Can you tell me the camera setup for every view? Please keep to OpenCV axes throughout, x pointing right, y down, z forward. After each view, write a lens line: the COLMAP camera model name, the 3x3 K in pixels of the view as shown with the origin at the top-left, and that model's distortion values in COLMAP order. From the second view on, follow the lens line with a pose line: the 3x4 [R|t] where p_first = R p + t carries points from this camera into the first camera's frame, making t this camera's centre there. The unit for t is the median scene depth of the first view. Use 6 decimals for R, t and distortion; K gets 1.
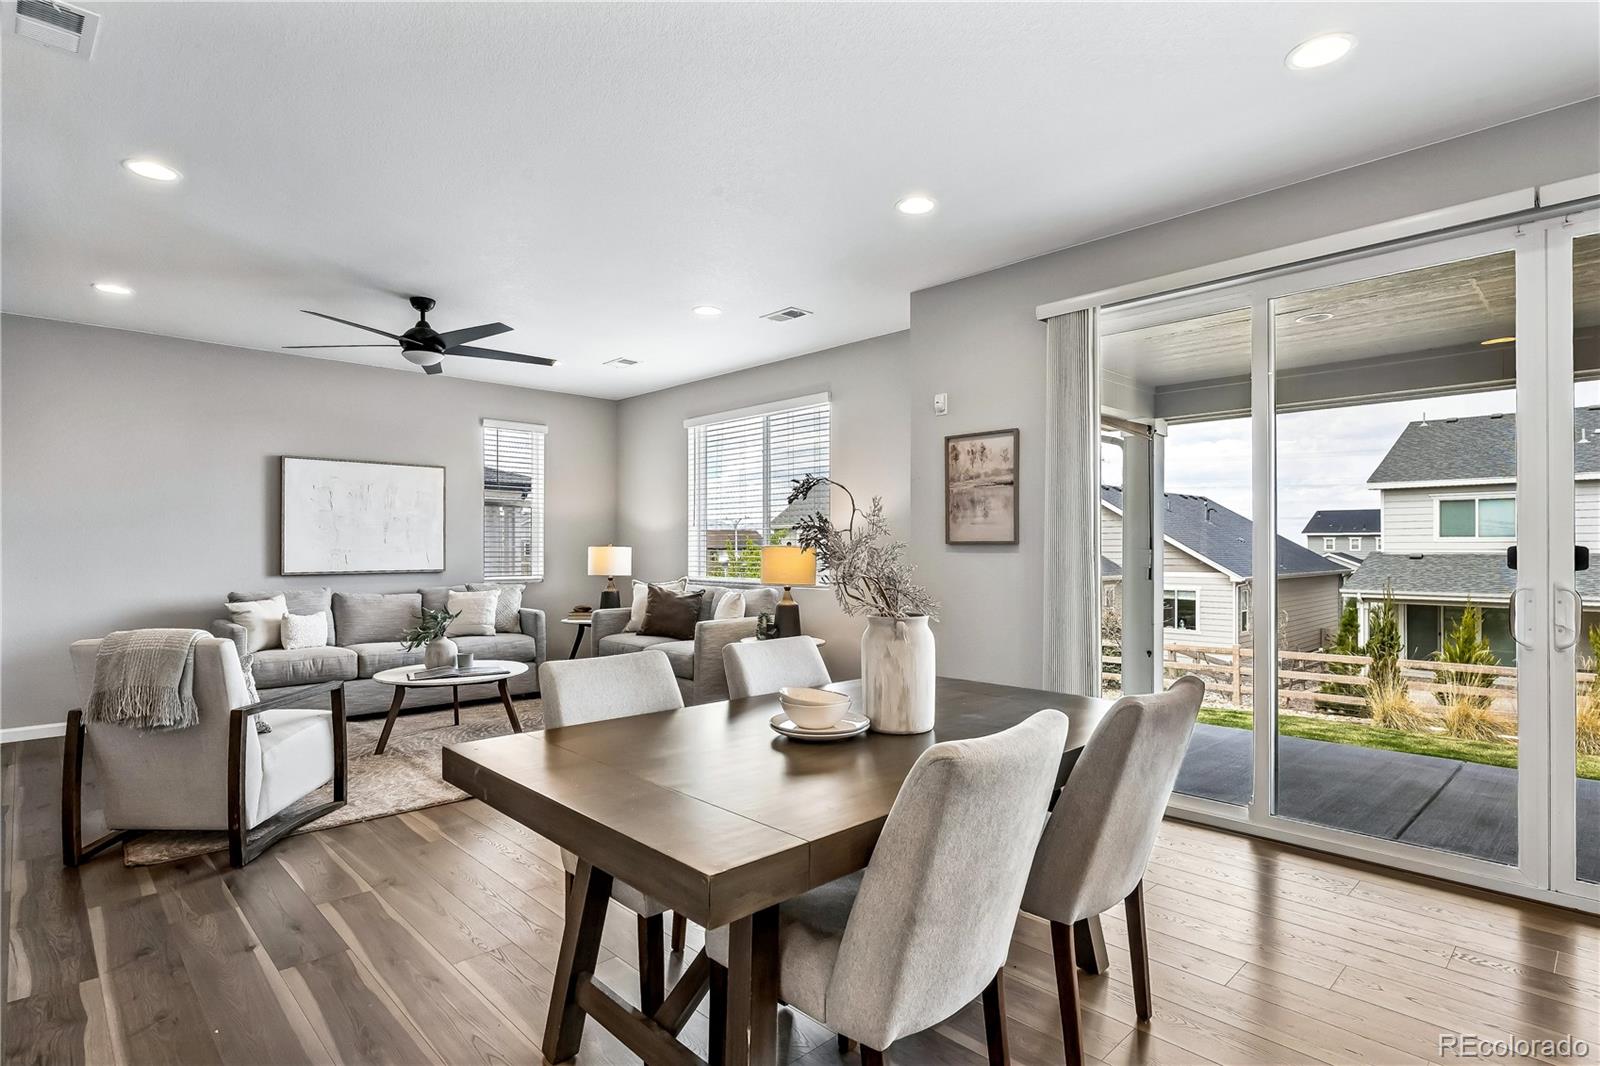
lens RADIAL K [[809.0, 0, 801.3], [0, 809.0, 542.1], [0, 0, 1]] dist [-0.002114, 0.000037]
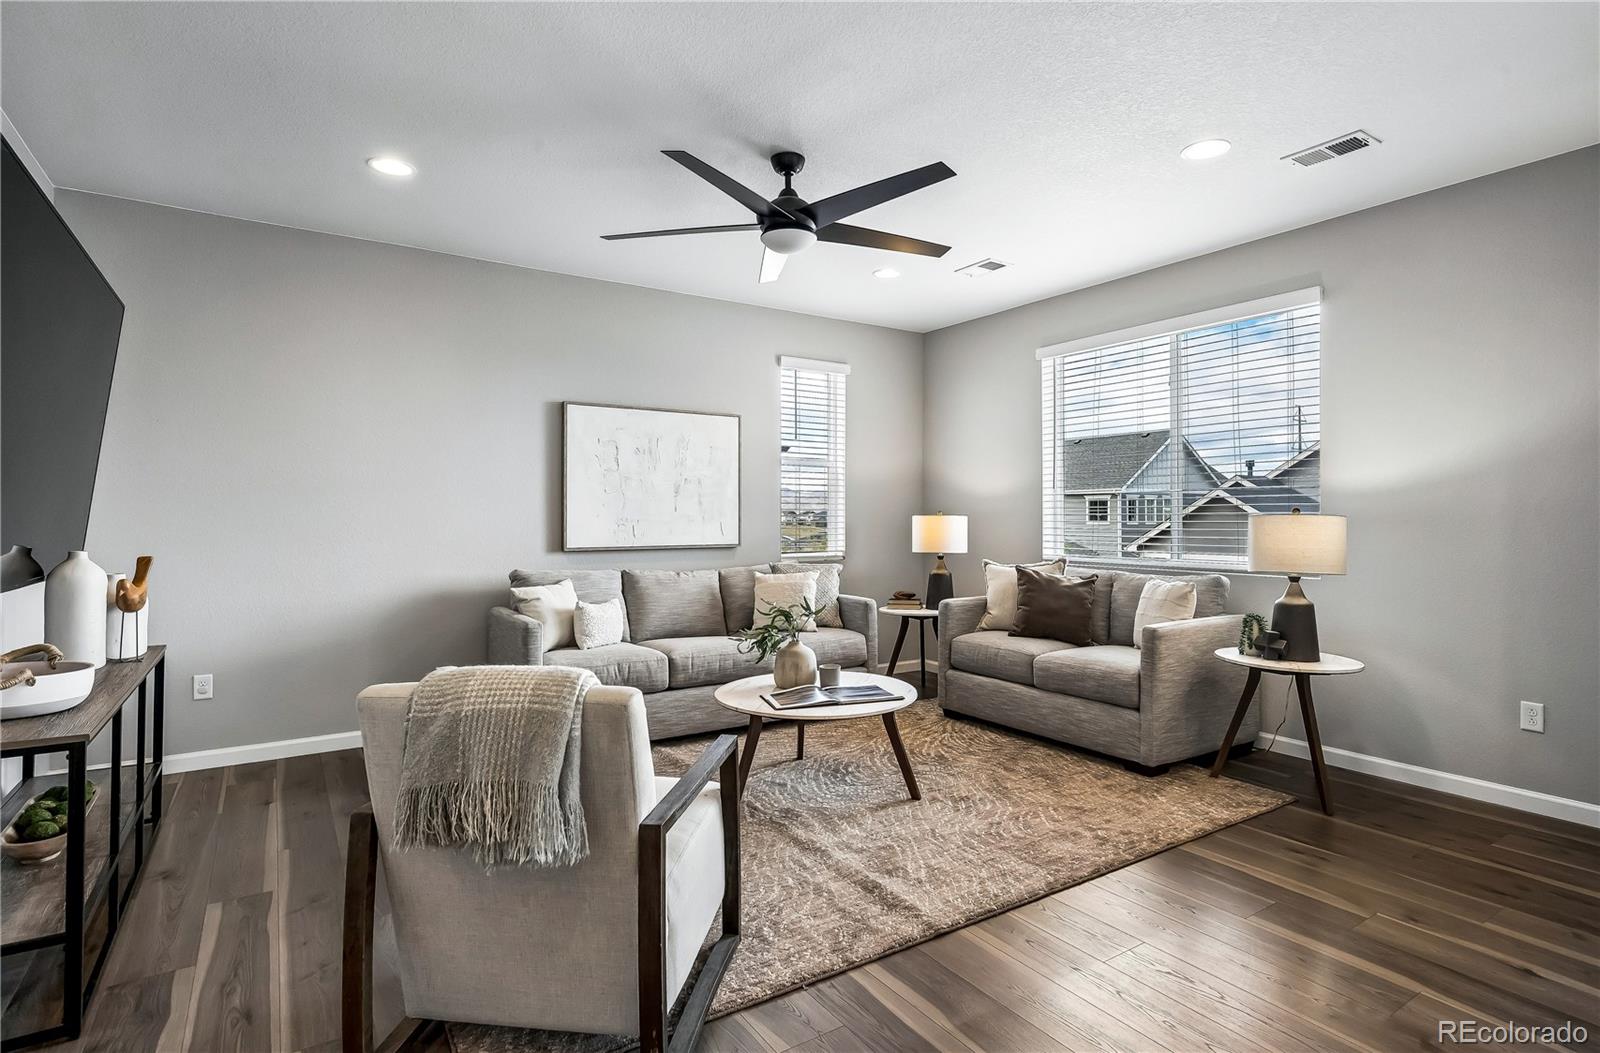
lens RADIAL K [[794.3, 0, 815.3], [0, 794.3, 516.7], [0, 0, 1]] dist [-0.000944, -0.000377]
pose [[0.985204, 0.000036, -0.171384, -0.278601], [0.000776, 0.999989, 0.004672, 0.003504], [0.171382, -0.004736, 0.985193, 0.283017]]
